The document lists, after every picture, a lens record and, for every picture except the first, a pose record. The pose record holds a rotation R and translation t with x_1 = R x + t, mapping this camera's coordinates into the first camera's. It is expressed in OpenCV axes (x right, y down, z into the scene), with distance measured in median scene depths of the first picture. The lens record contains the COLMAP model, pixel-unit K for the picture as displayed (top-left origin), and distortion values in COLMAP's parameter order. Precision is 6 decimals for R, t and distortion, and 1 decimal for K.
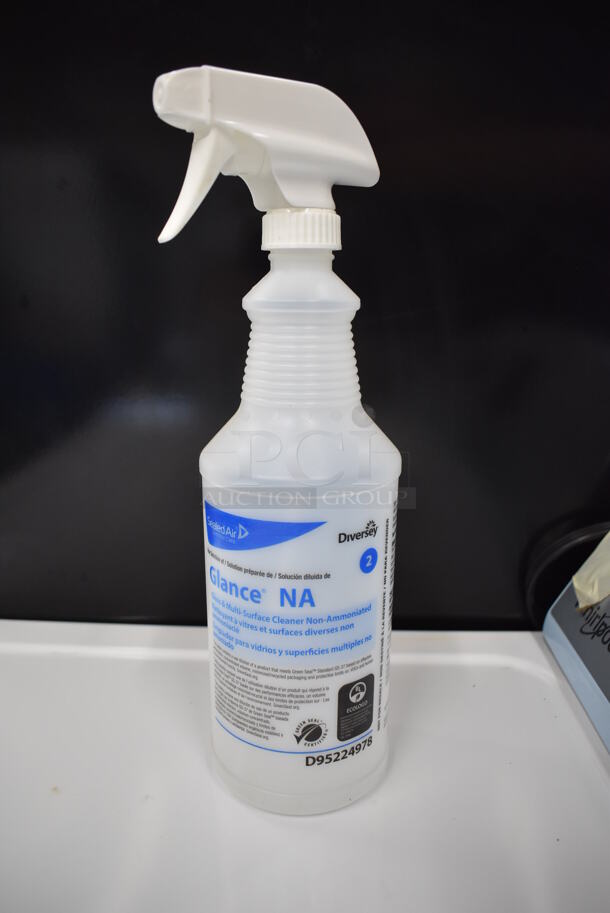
lens RADIAL K [[691.8, 0, 306.1], [0, 691.8, 456.1], [0, 0, 1]] dist [-0.099647, 0.003811]
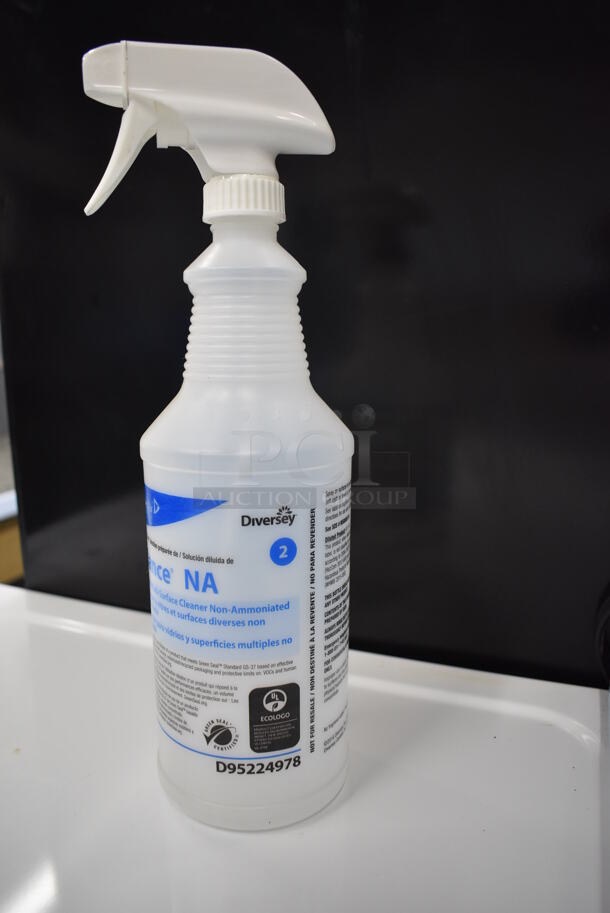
lens RADIAL K [[691.8, 0, 305.1], [0, 691.8, 455.4], [0, 0, 1]] dist [-0.099647, 0.003811]
pose [[0.944119, 0.054487, -0.325069, 0.401695], [-0.074941, 0.995897, -0.050728, 0.069085], [0.320971, 0.072254, 0.944329, 0.144580]]
